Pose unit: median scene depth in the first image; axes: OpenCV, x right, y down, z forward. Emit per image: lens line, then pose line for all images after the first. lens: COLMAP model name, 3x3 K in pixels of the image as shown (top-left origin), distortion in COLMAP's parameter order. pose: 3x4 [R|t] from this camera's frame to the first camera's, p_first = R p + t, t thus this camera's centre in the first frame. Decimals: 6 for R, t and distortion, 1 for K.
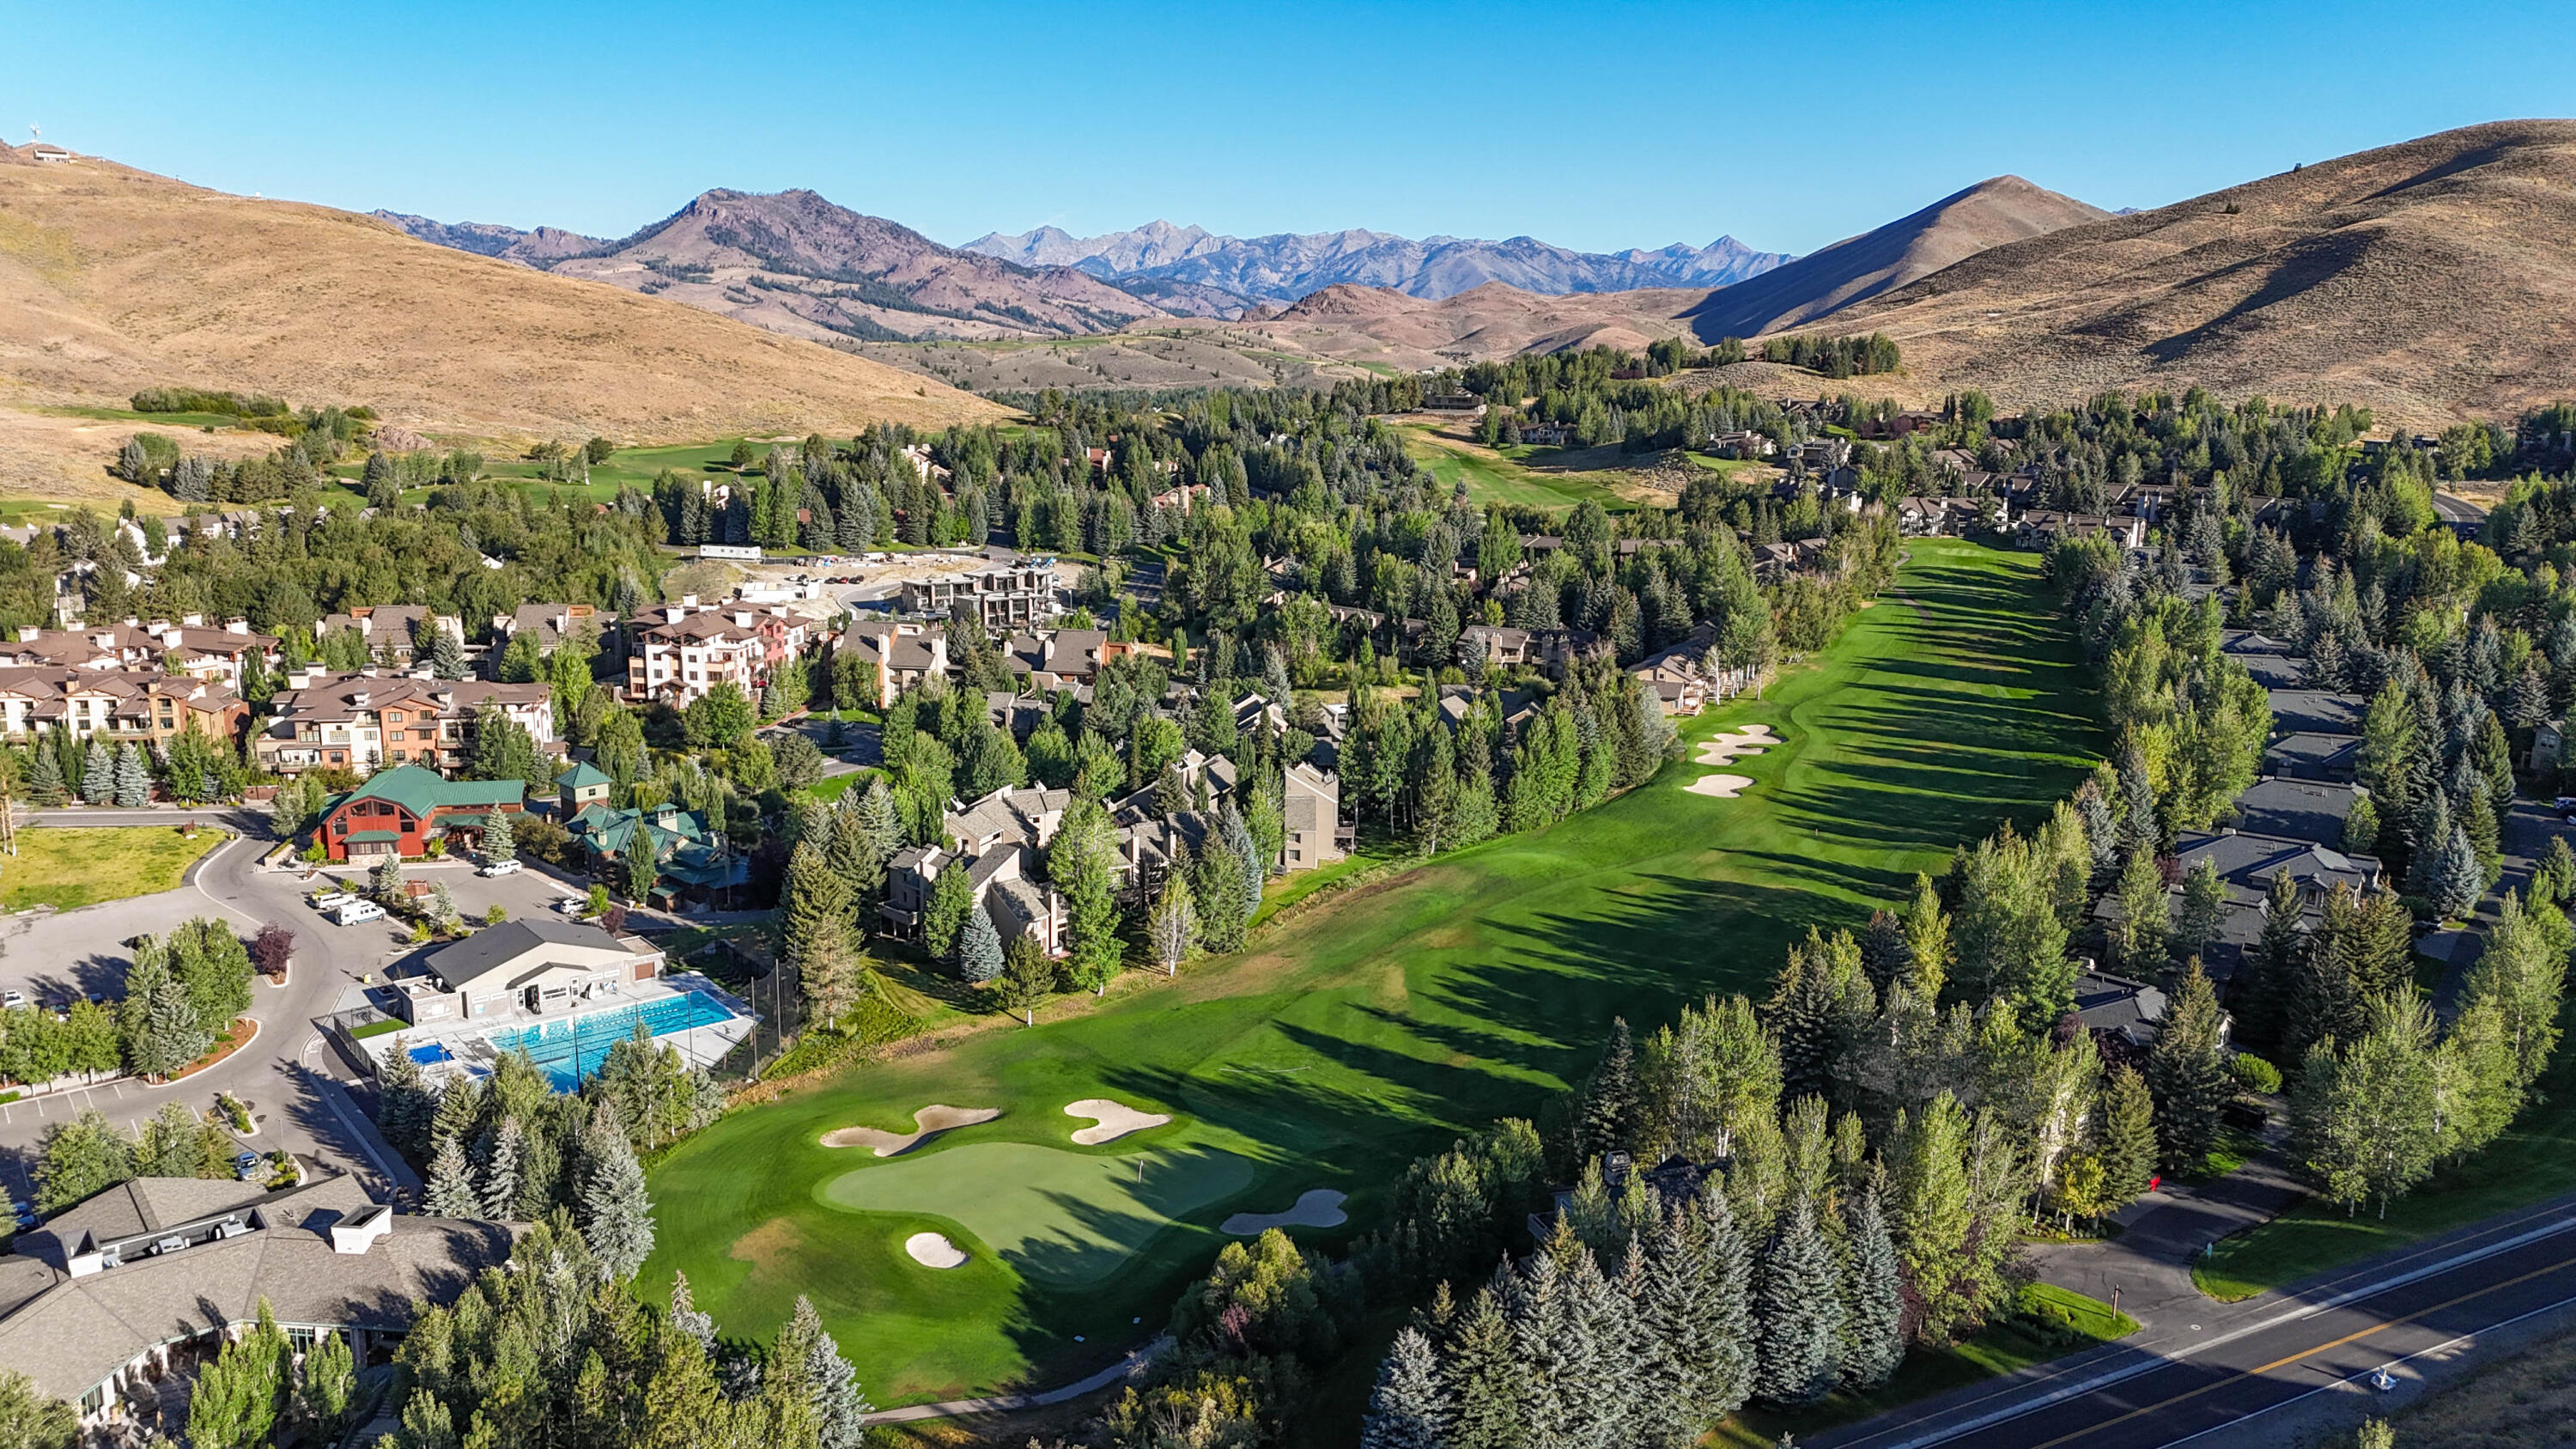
lens RADIAL K [[1869.2, 0, 1288.0], [0, 1869.2, 724.5], [0, 0, 1]] dist [0.067557, -0.056579]
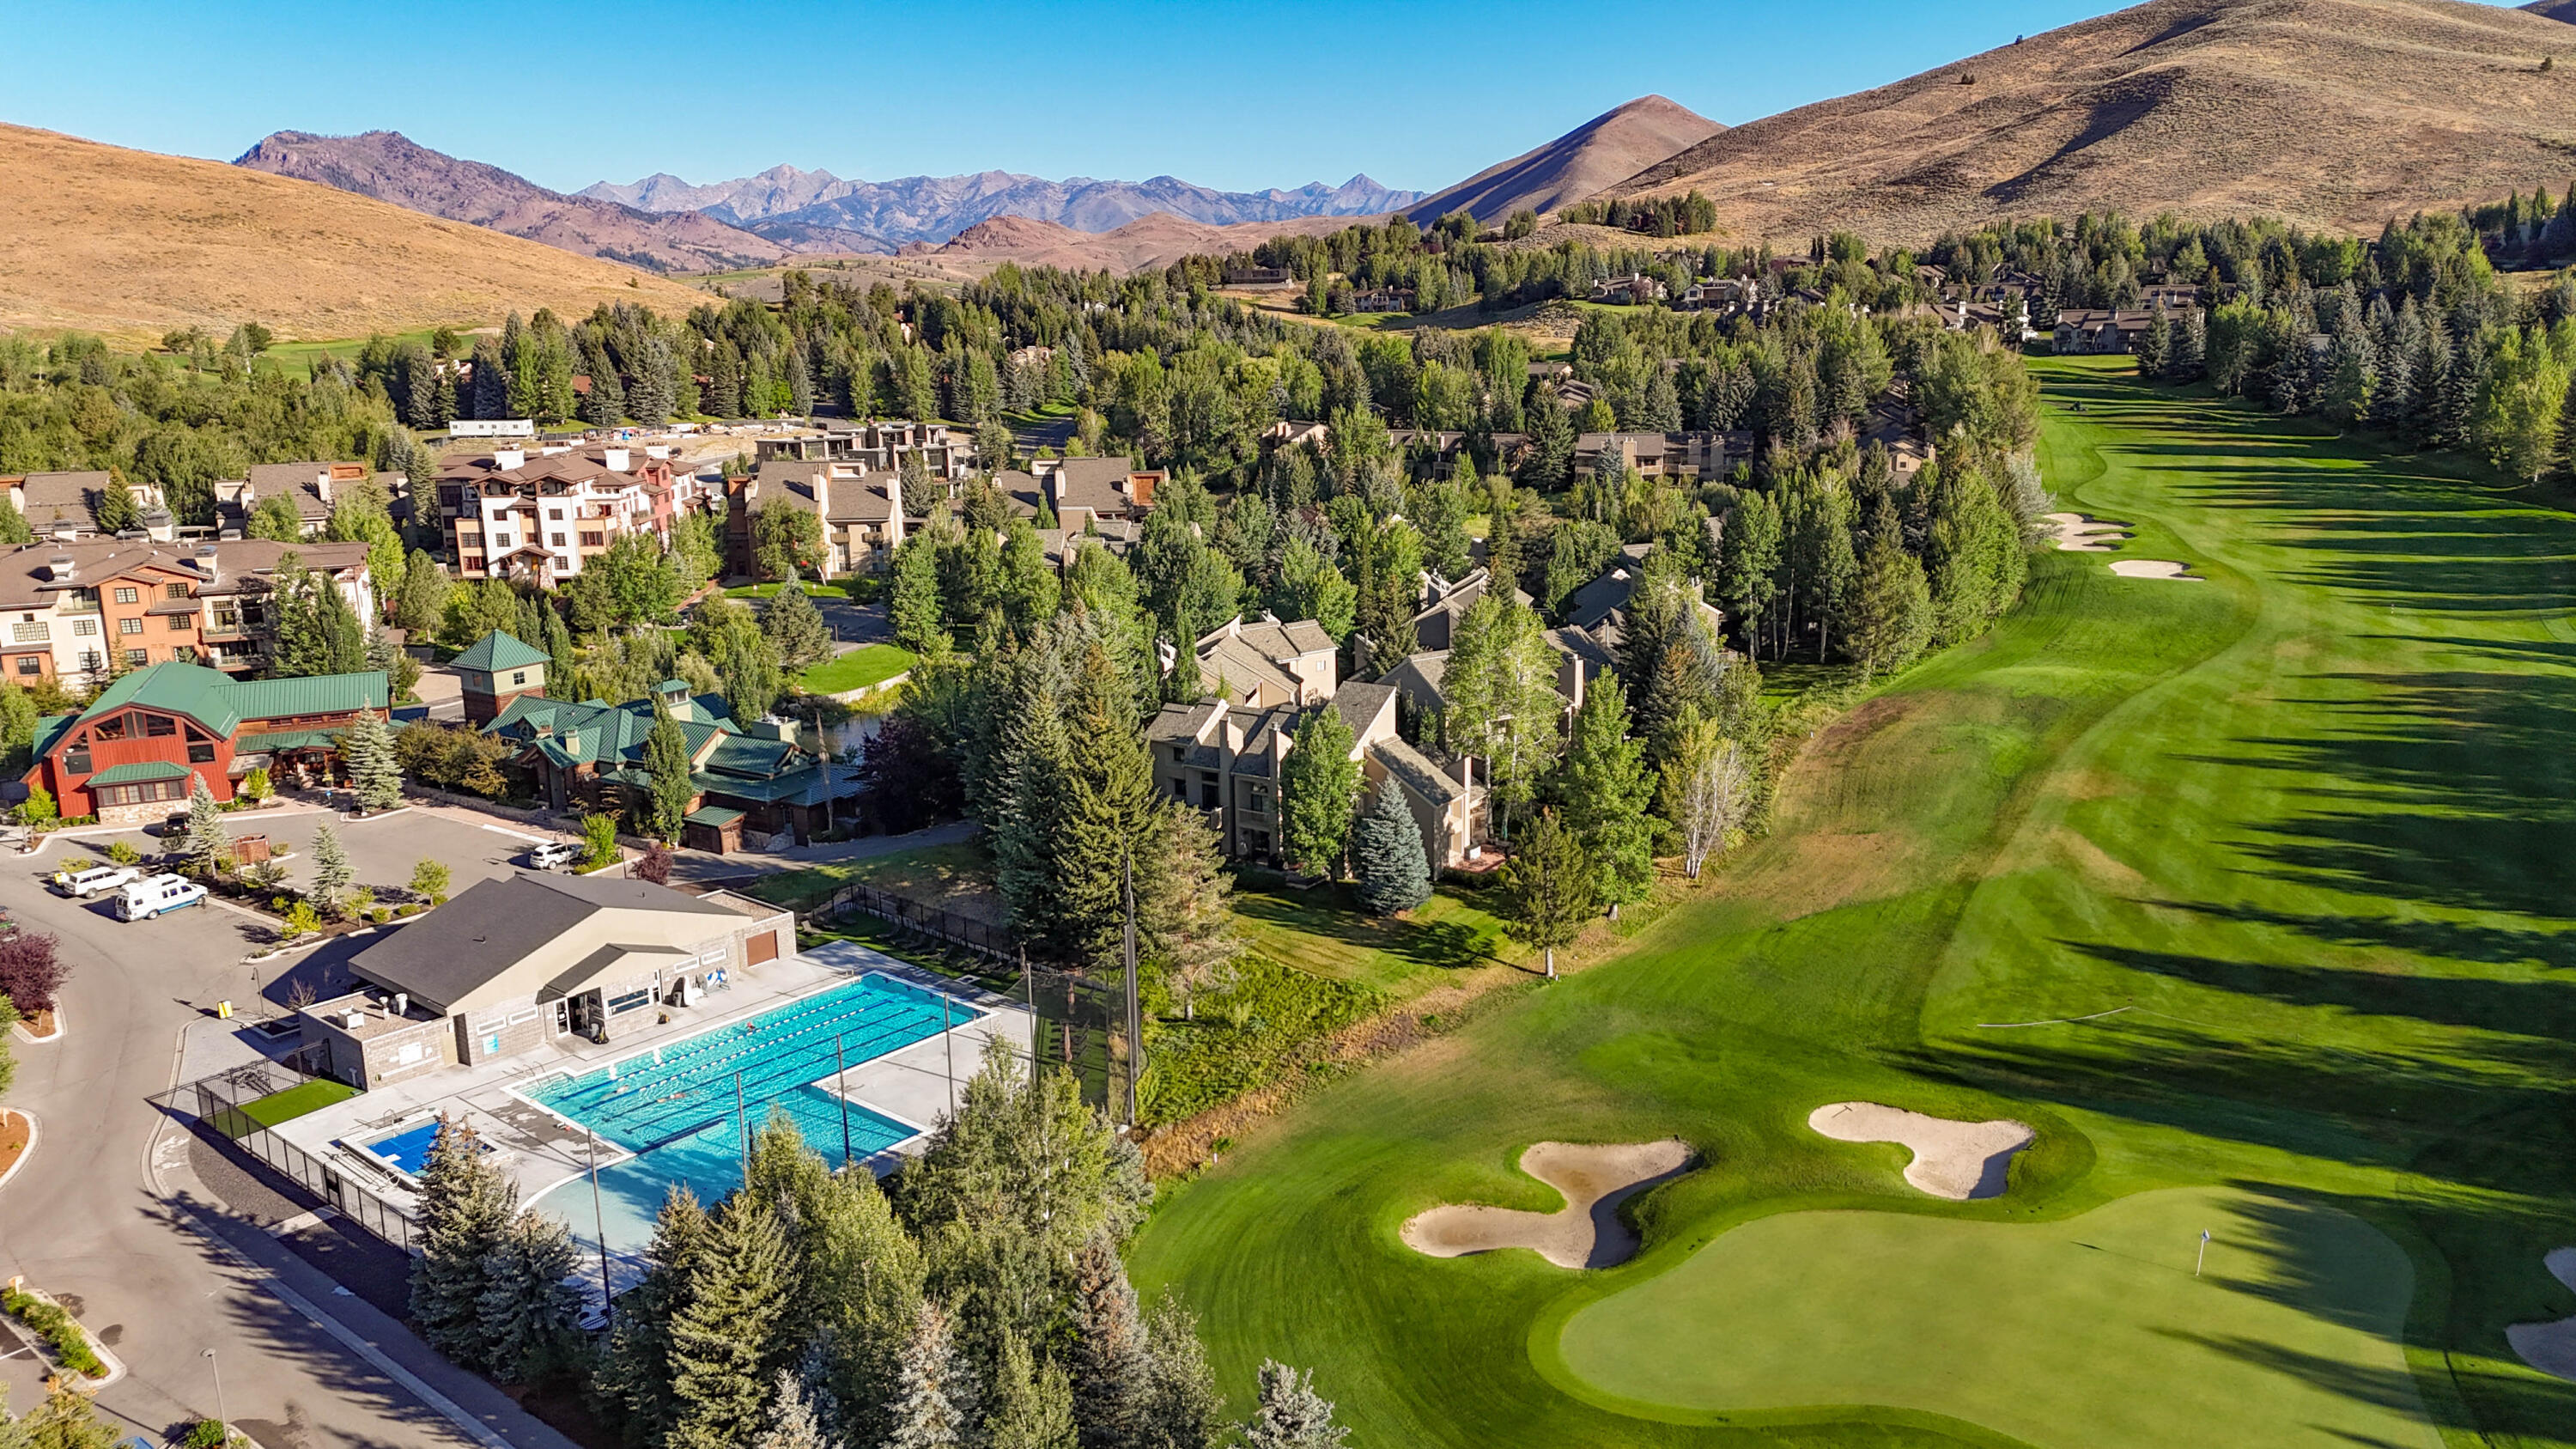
lens RADIAL K [[1869.2, 0, 1288.0], [0, 1869.2, 724.5], [0, 0, 1]] dist [0.067557, -0.056579]
pose [[0.982398, -0.070175, 0.173116, -0.177743], [0.065397, 0.997308, 0.033156, 0.036023], [-0.174977, -0.021251, 0.984343, 0.271776]]
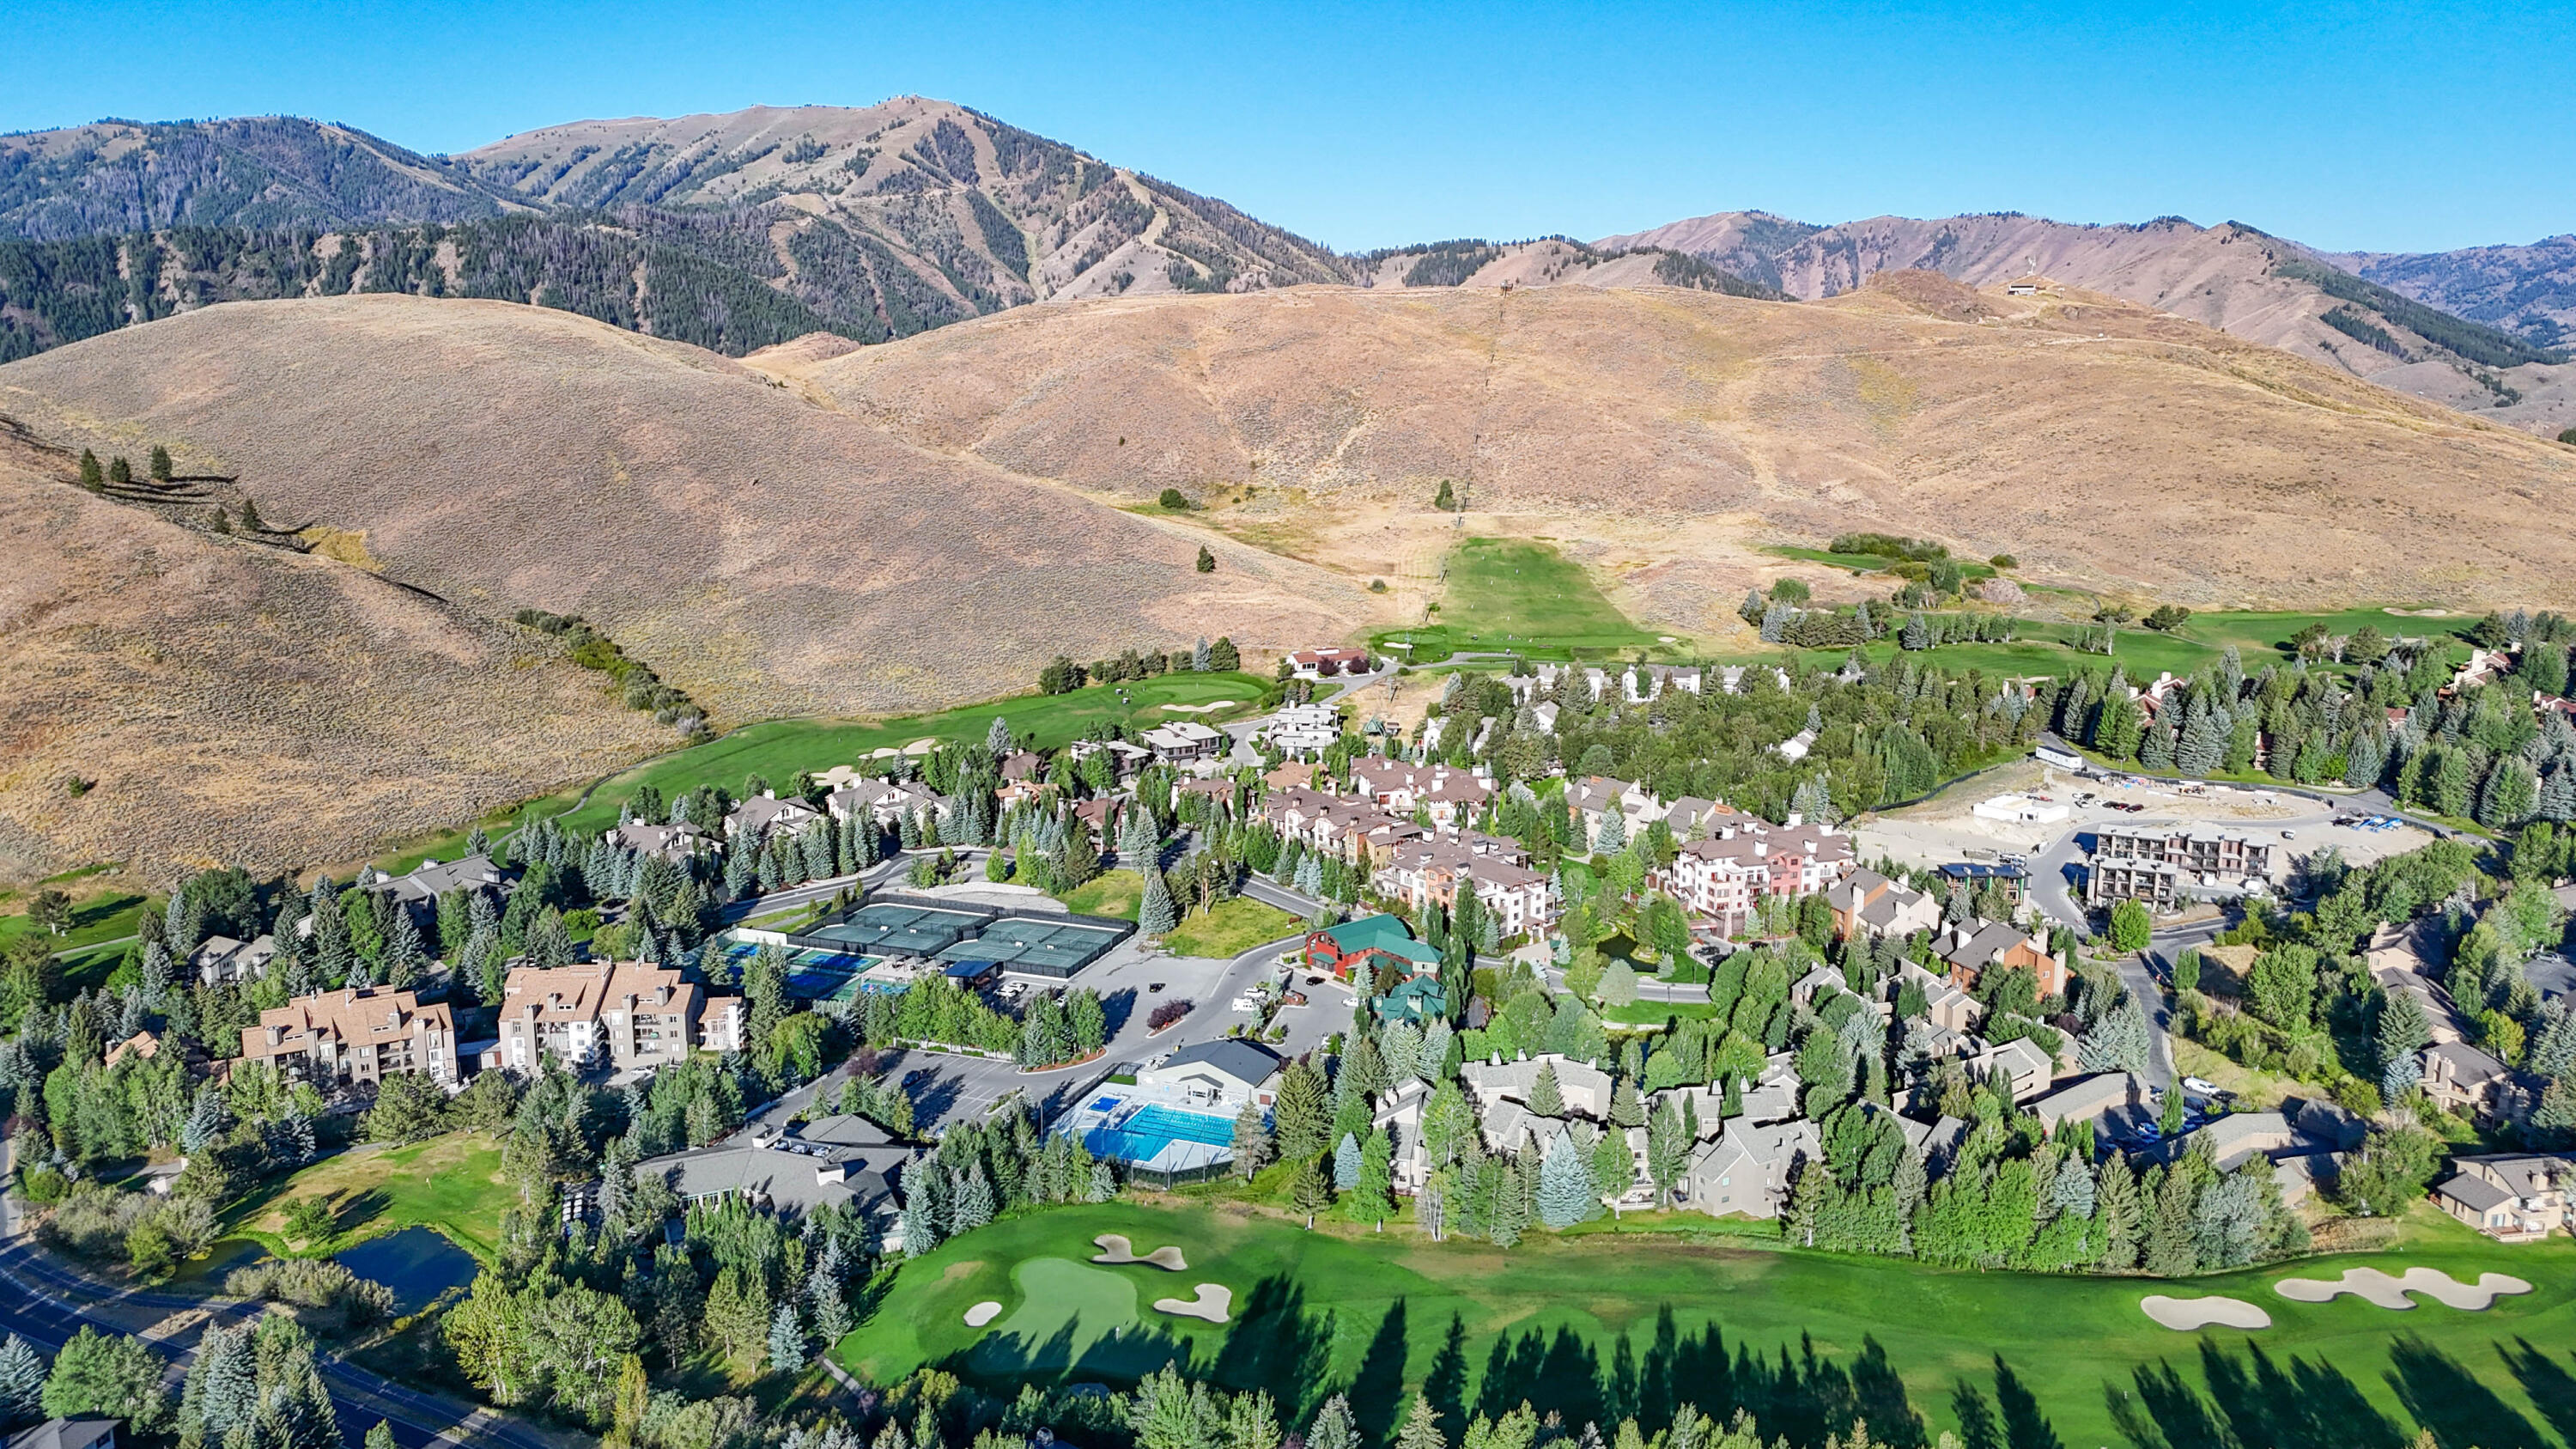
lens RADIAL K [[1869.2, 0, 1288.0], [0, 1869.2, 724.5], [0, 0, 1]] dist [0.067557, -0.056579]
pose [[0.505092, 0.153130, -0.849373, 0.550705], [-0.168103, 0.982741, 0.077210, -0.174284], [0.846536, 0.103784, 0.522116, 0.130304]]
